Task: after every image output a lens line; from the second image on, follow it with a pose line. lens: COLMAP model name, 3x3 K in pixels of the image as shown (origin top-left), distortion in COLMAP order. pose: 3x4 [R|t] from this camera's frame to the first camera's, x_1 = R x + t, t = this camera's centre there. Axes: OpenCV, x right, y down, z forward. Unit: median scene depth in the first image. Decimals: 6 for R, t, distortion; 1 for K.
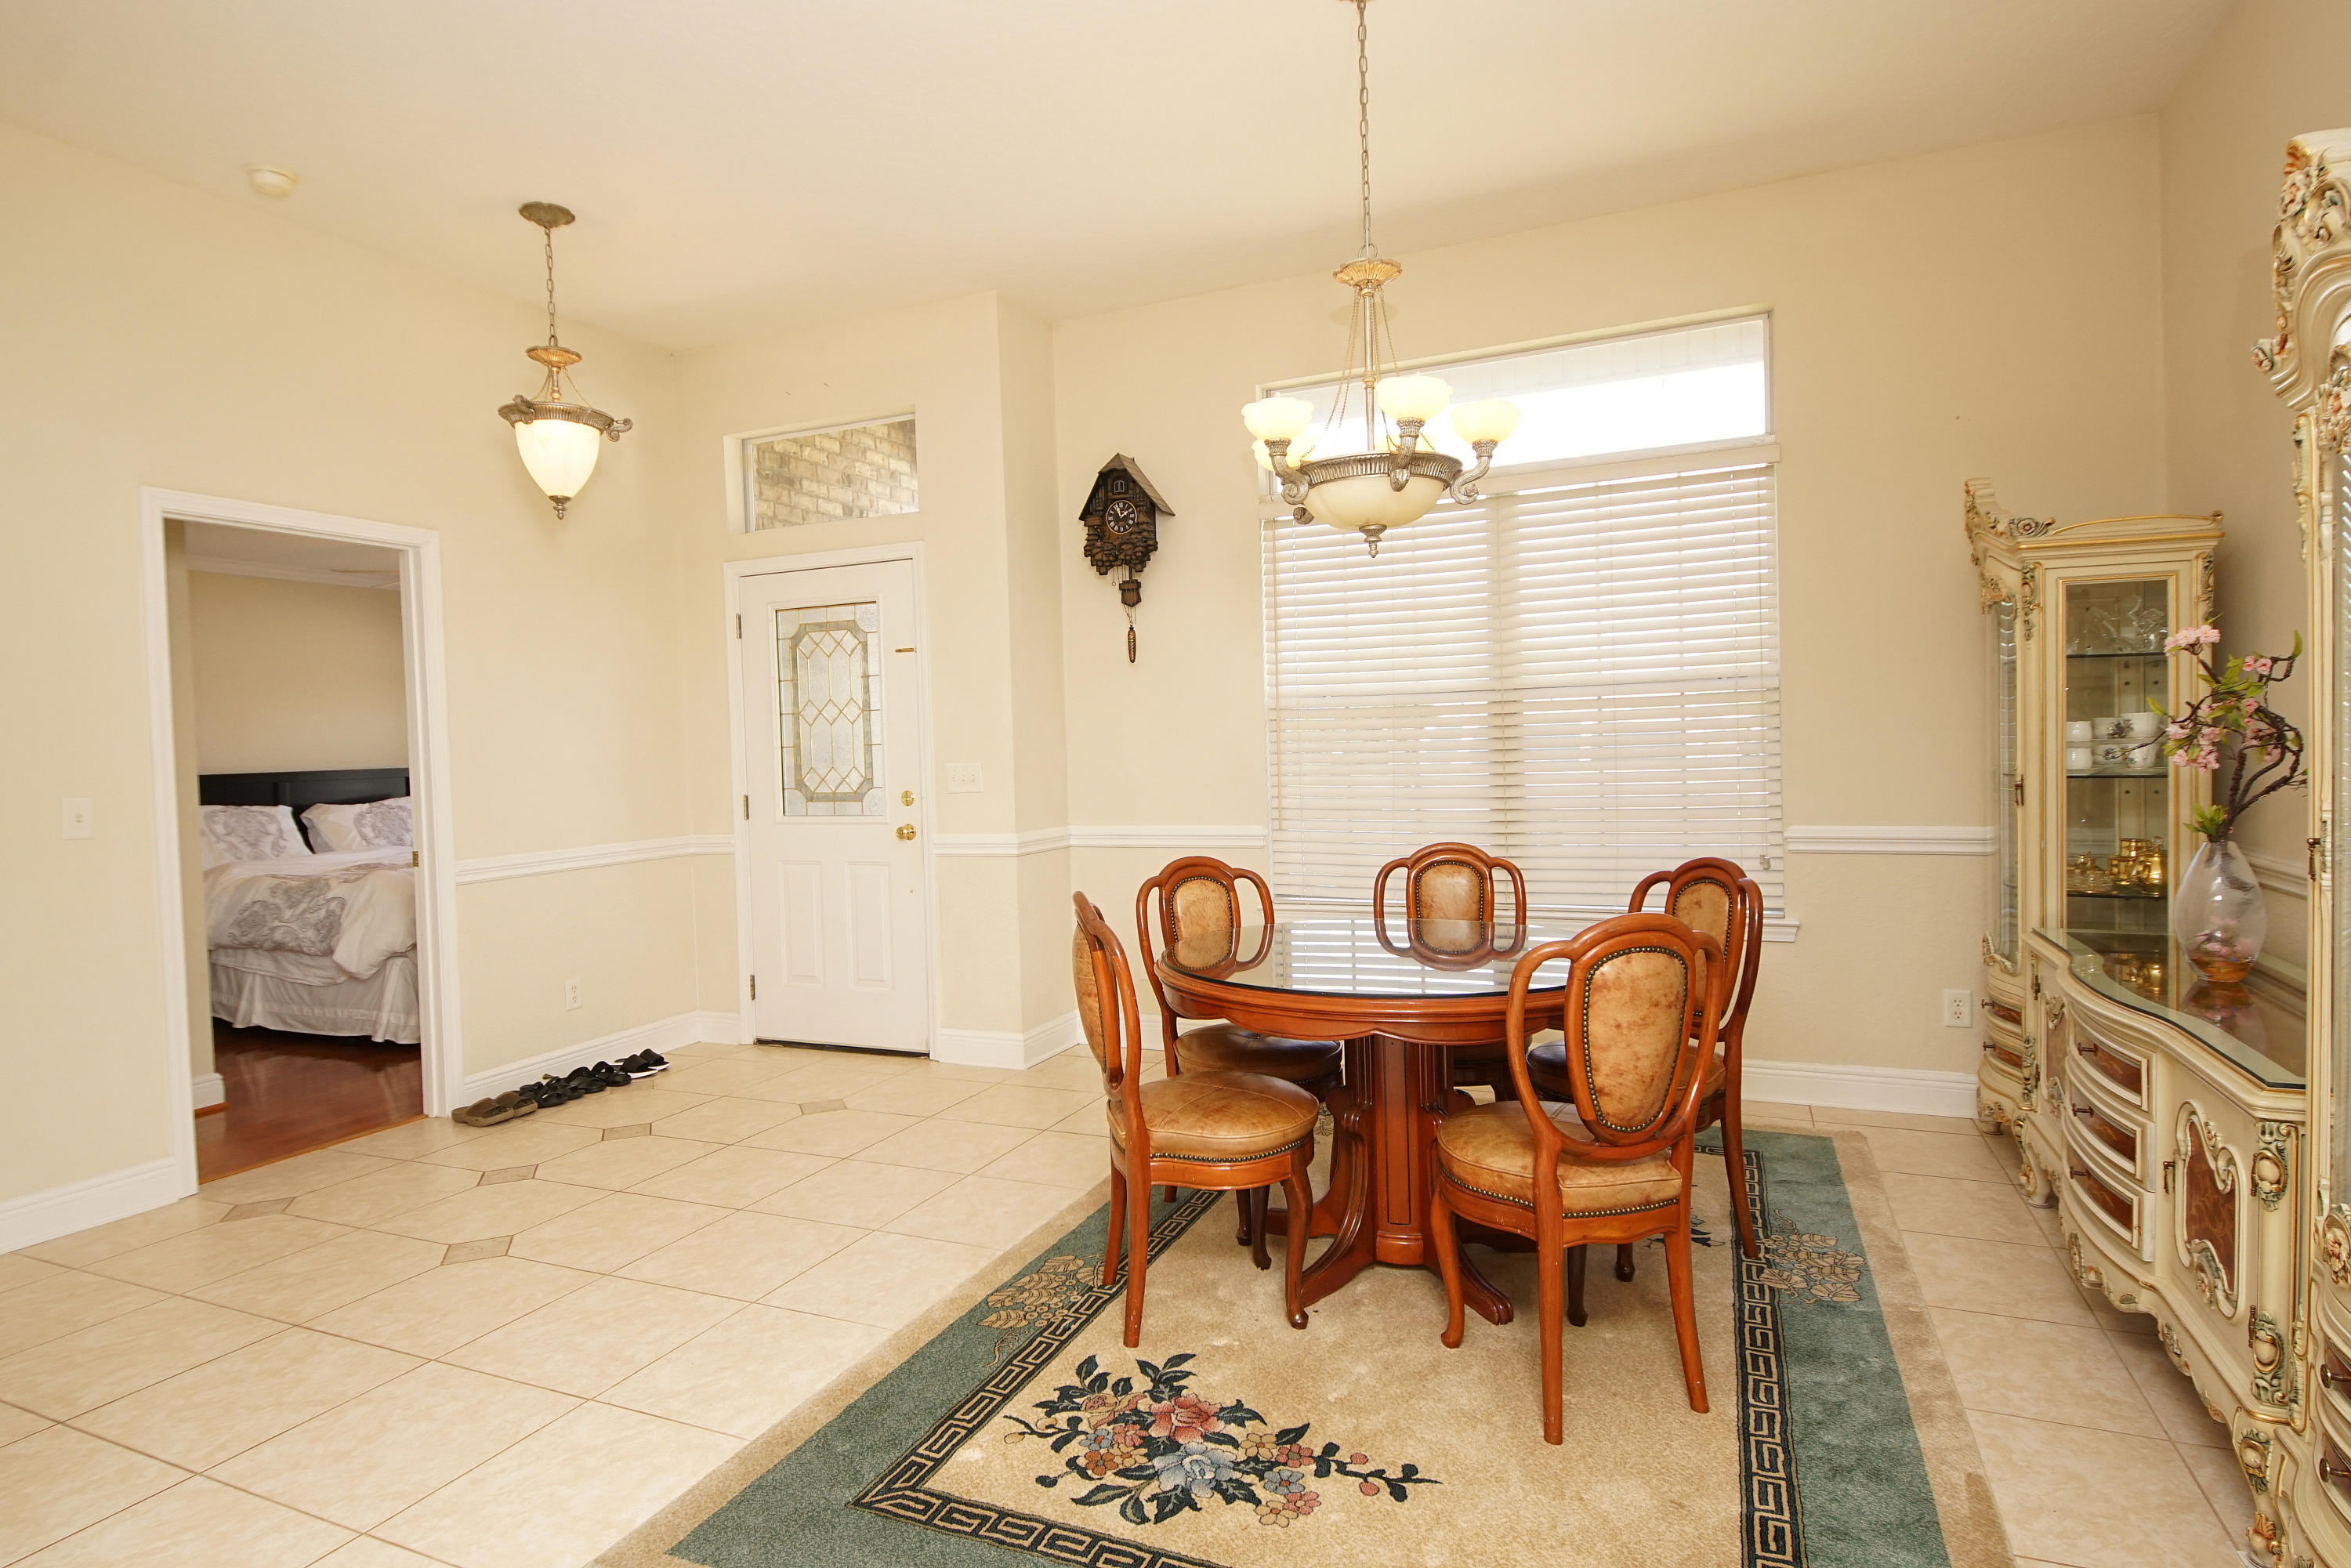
lens RADIAL K [[1267.5, 0, 1139.6], [0, 1267.5, 786.2], [0, 0, 1]] dist [0.040903, -0.048878]
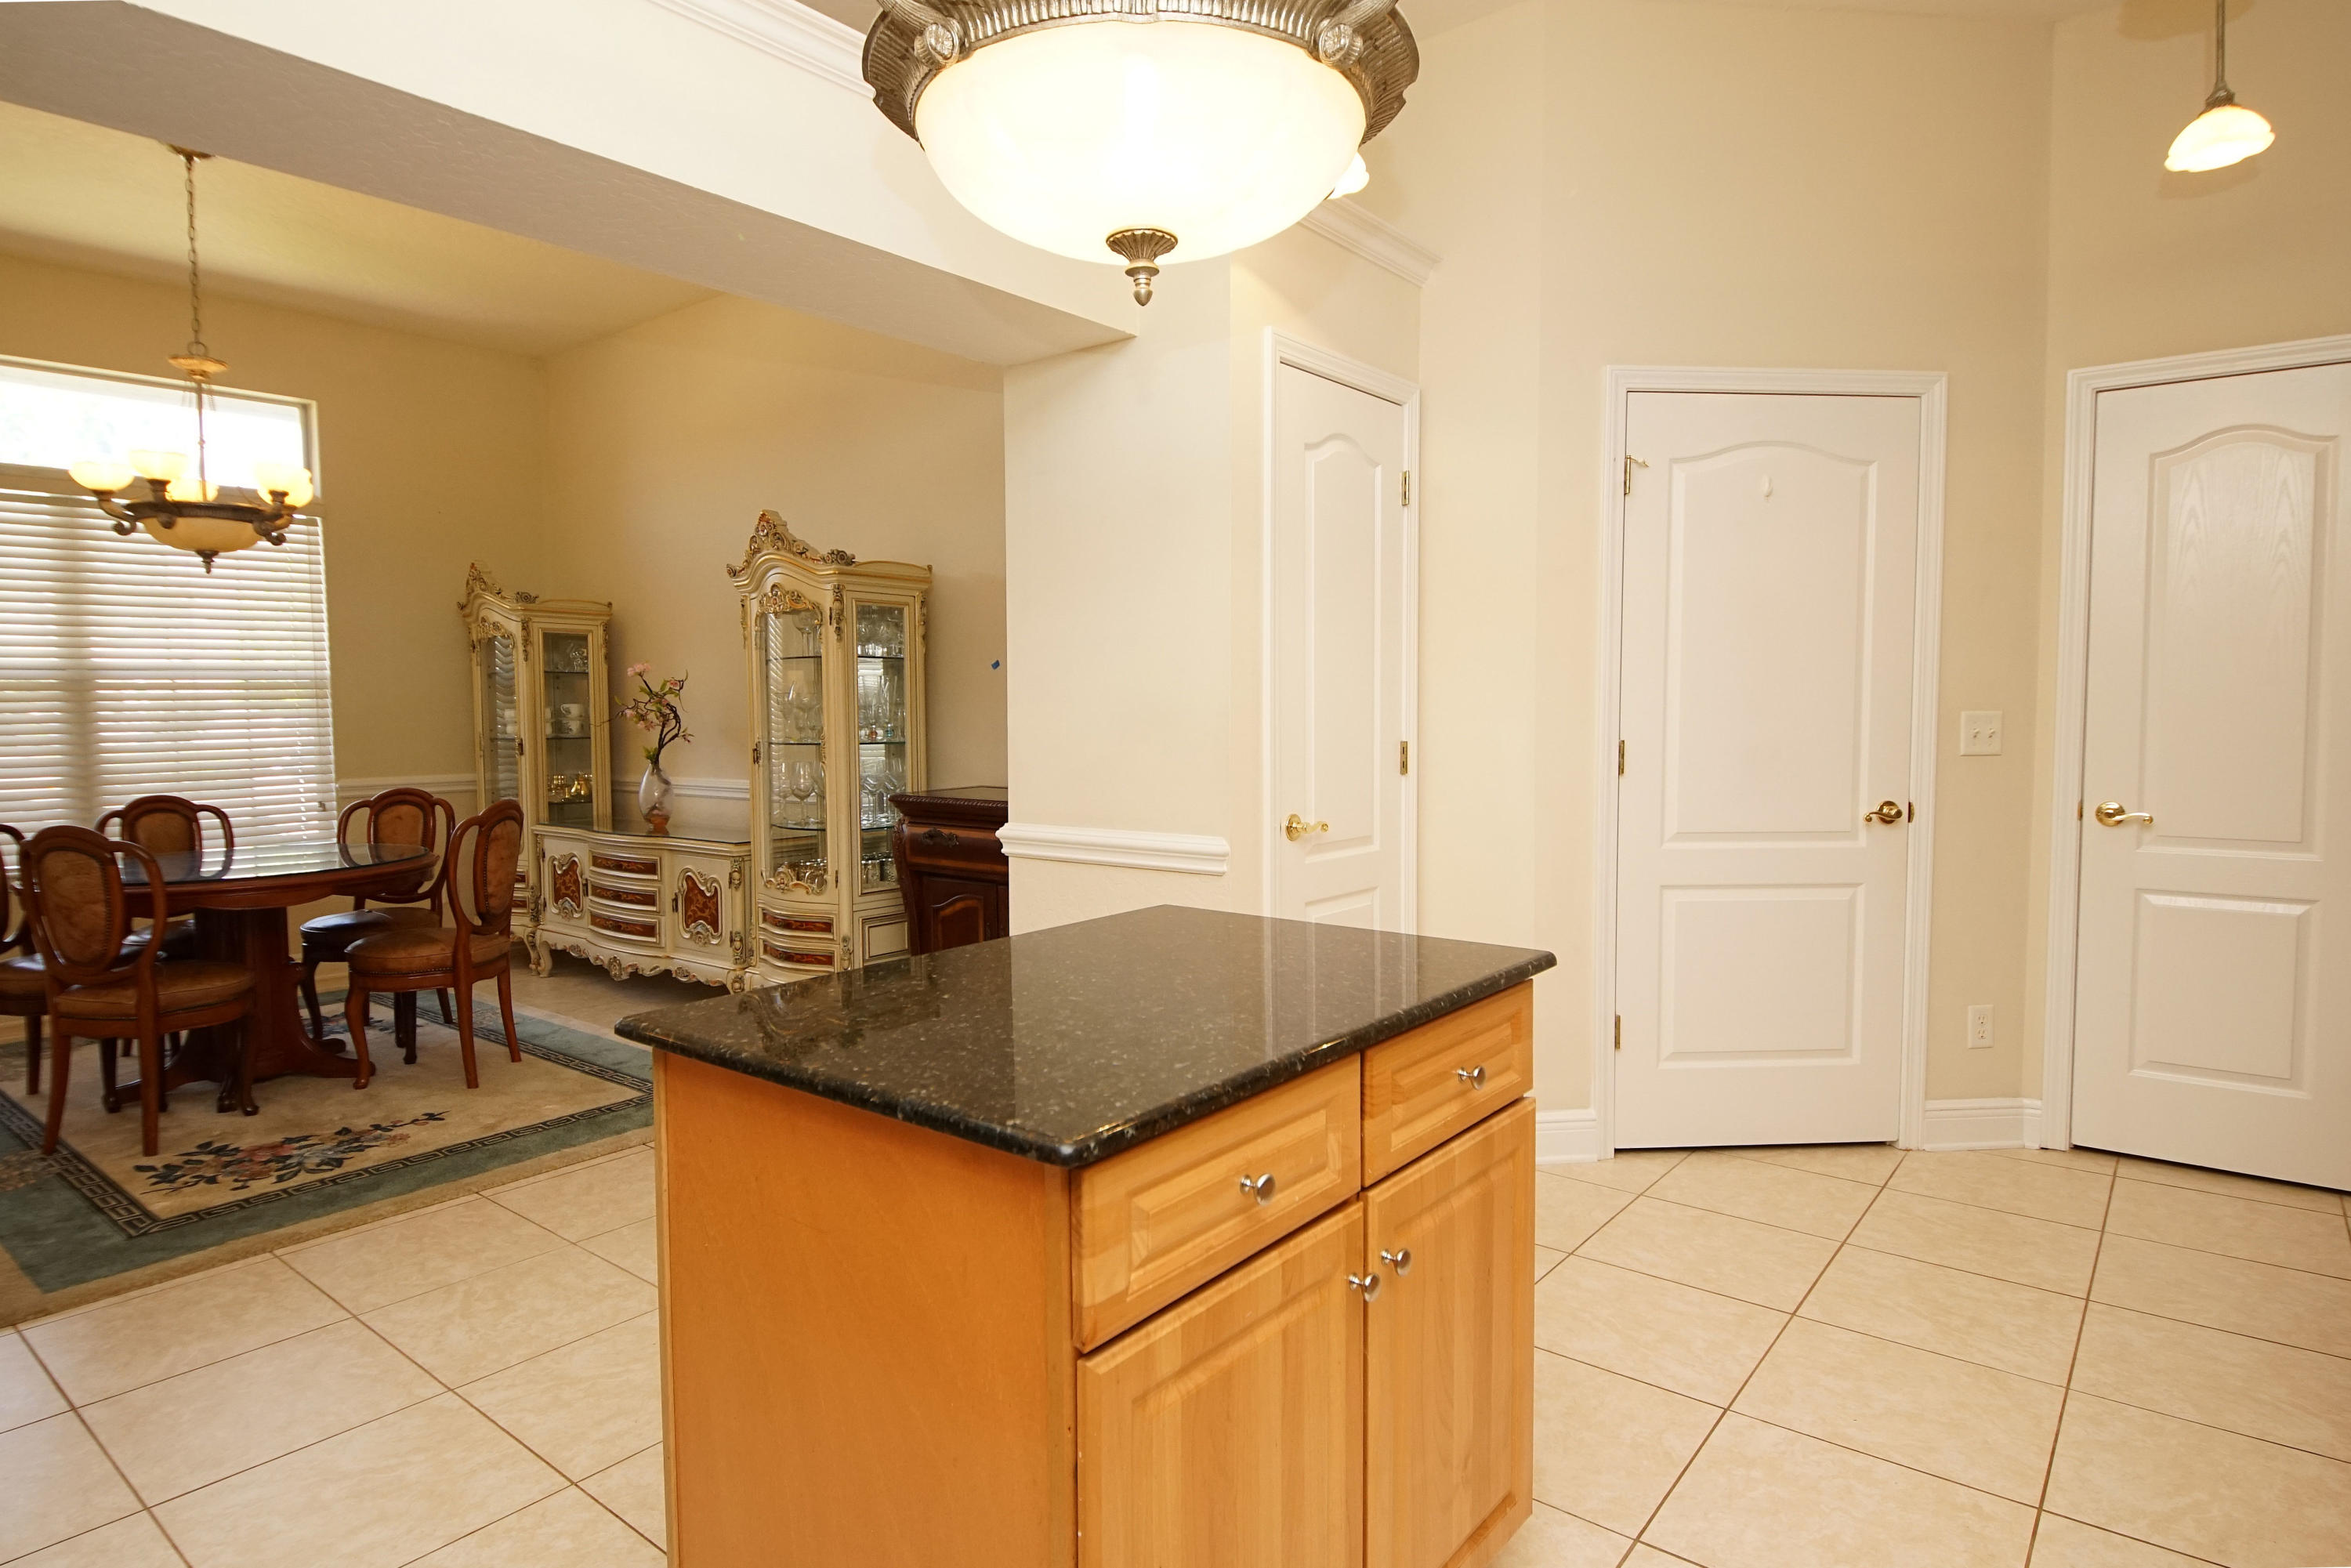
lens RADIAL K [[1277.6, 0, 1165.5], [0, 1277.6, 781.0], [0, 0, 1]] dist [0.040460, -0.038912]
pose [[0.249976, -0.034653, 0.967632, -1.044967], [0.035059, 0.999028, 0.026721, 0.044411], [-0.967617, 0.027245, 0.250948, -0.389147]]
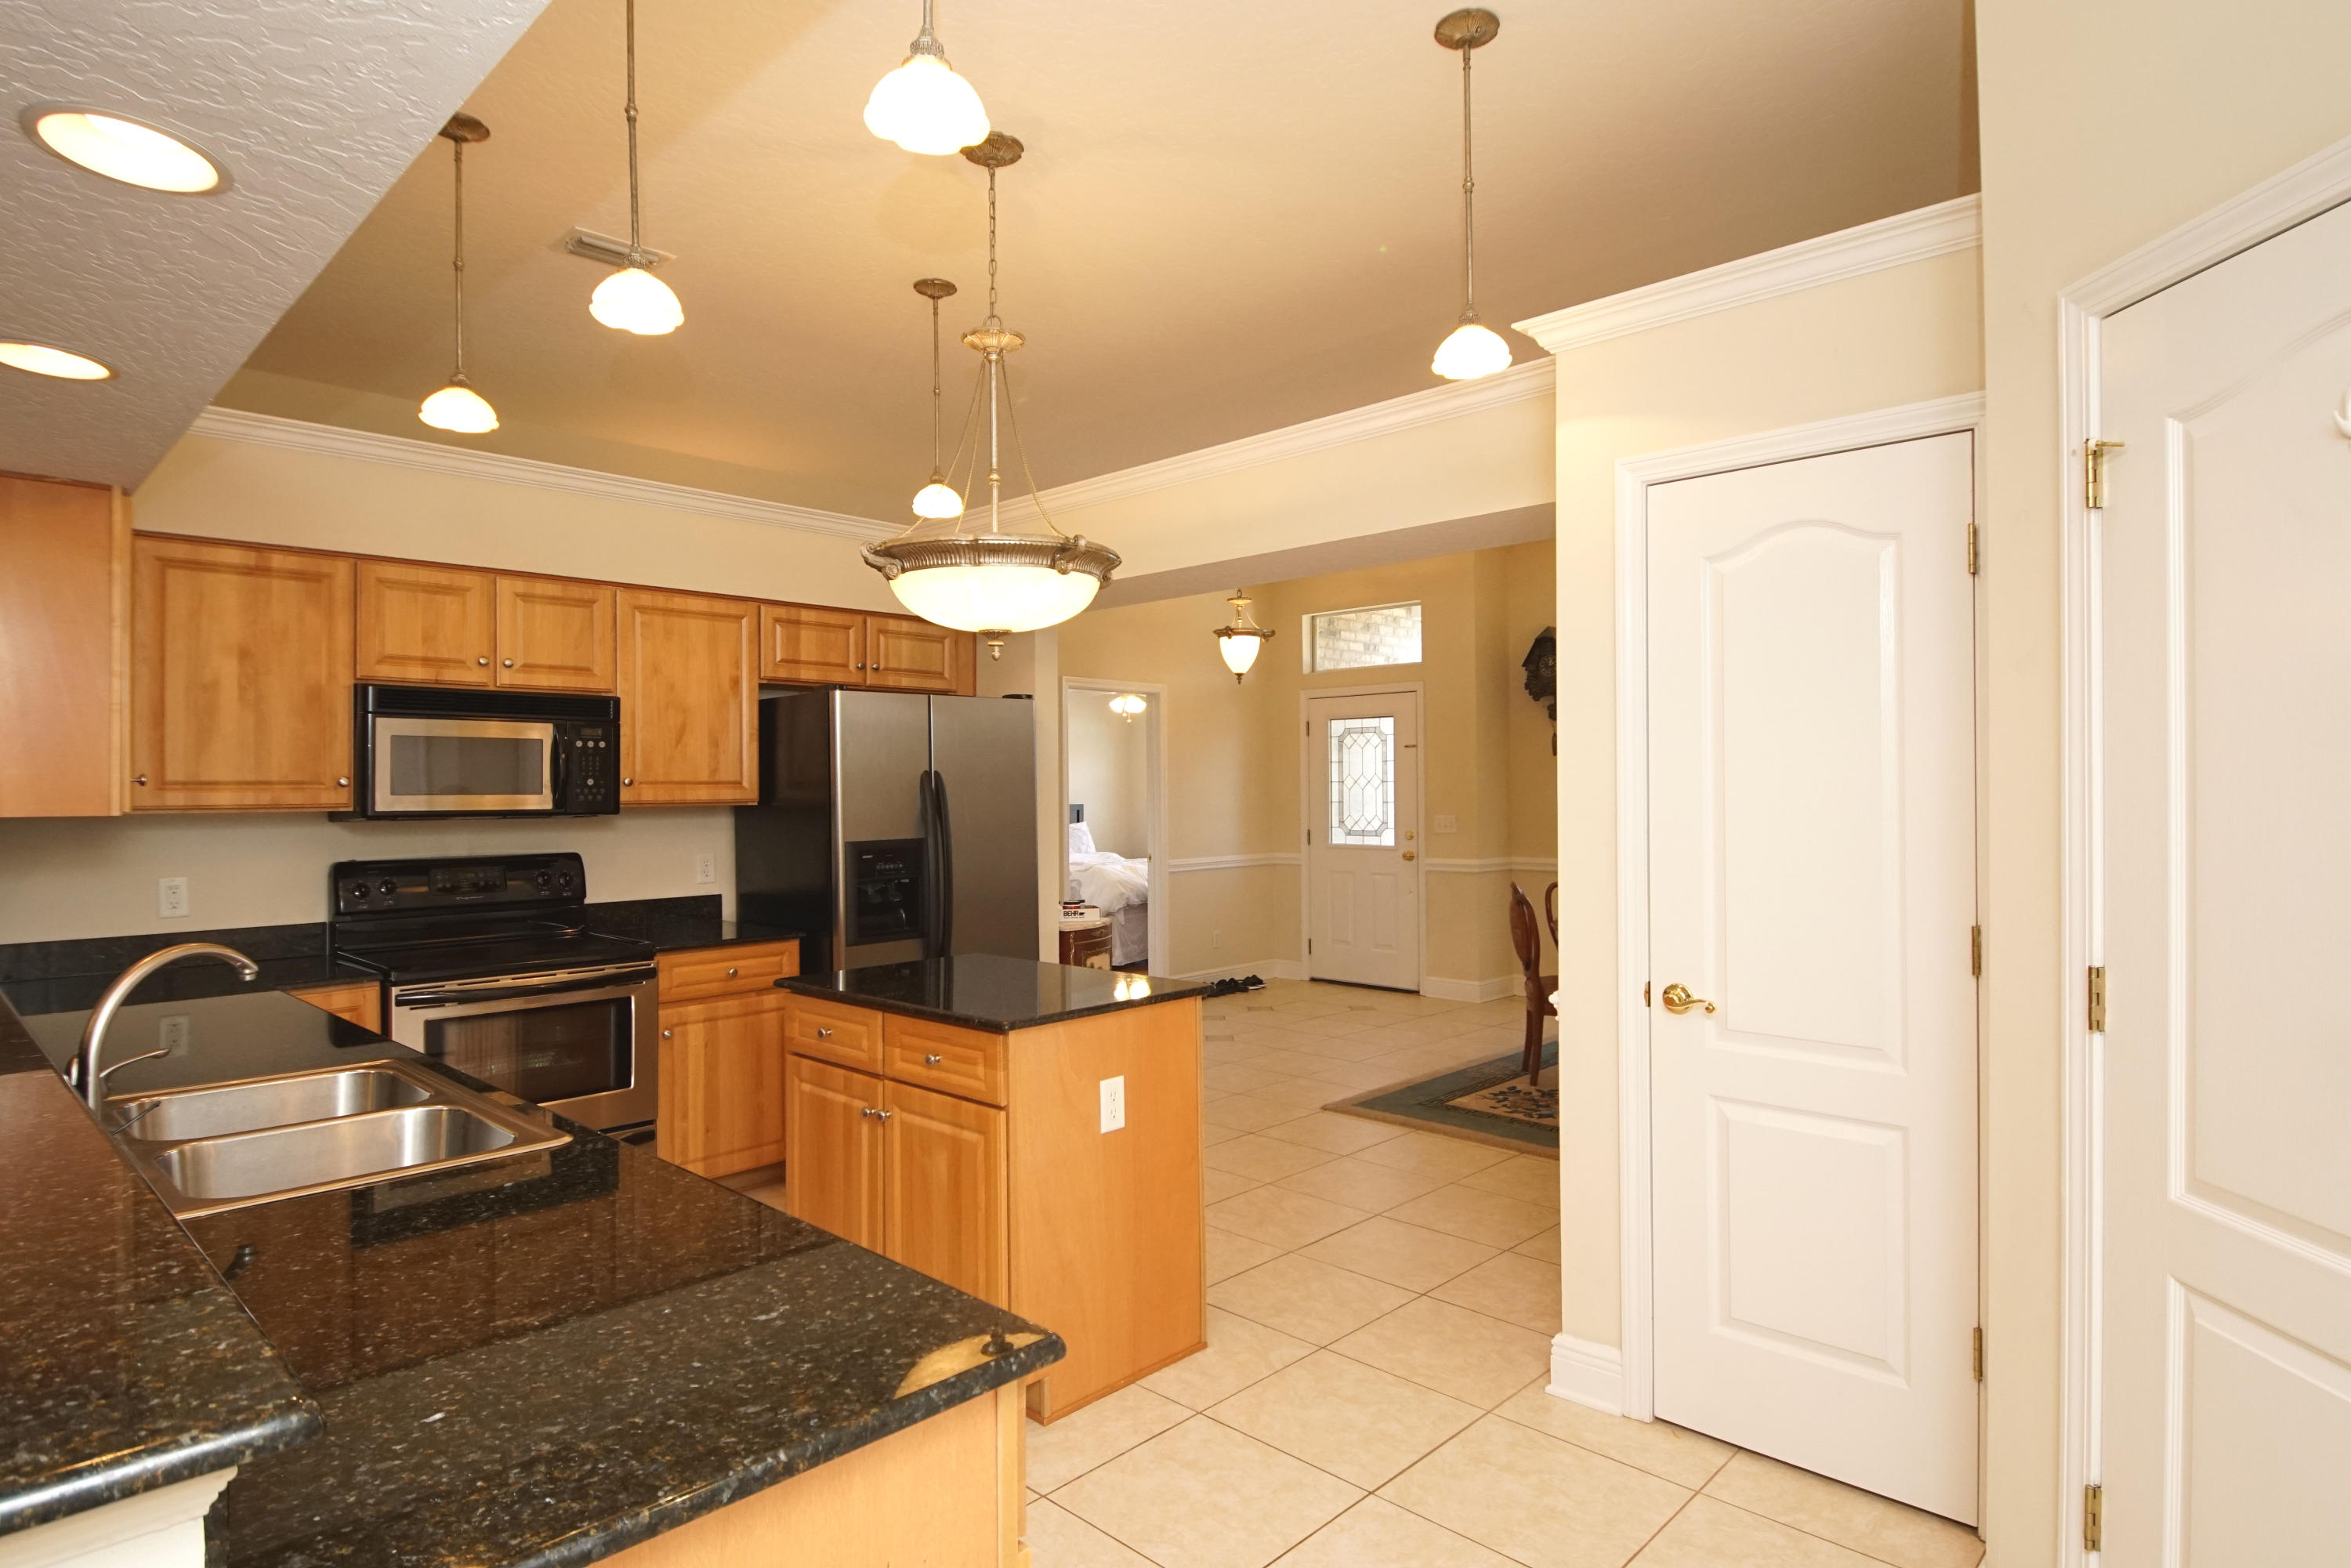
lens RADIAL K [[1267.5, 0, 1139.6], [0, 1267.5, 786.2], [0, 0, 1]] dist [0.040903, -0.048878]
pose [[0.941122, 0.021708, -0.337369, 0.085838], [-0.031149, 0.999259, -0.022596, -0.012222], [0.336629, 0.031775, 0.941101, -1.343956]]
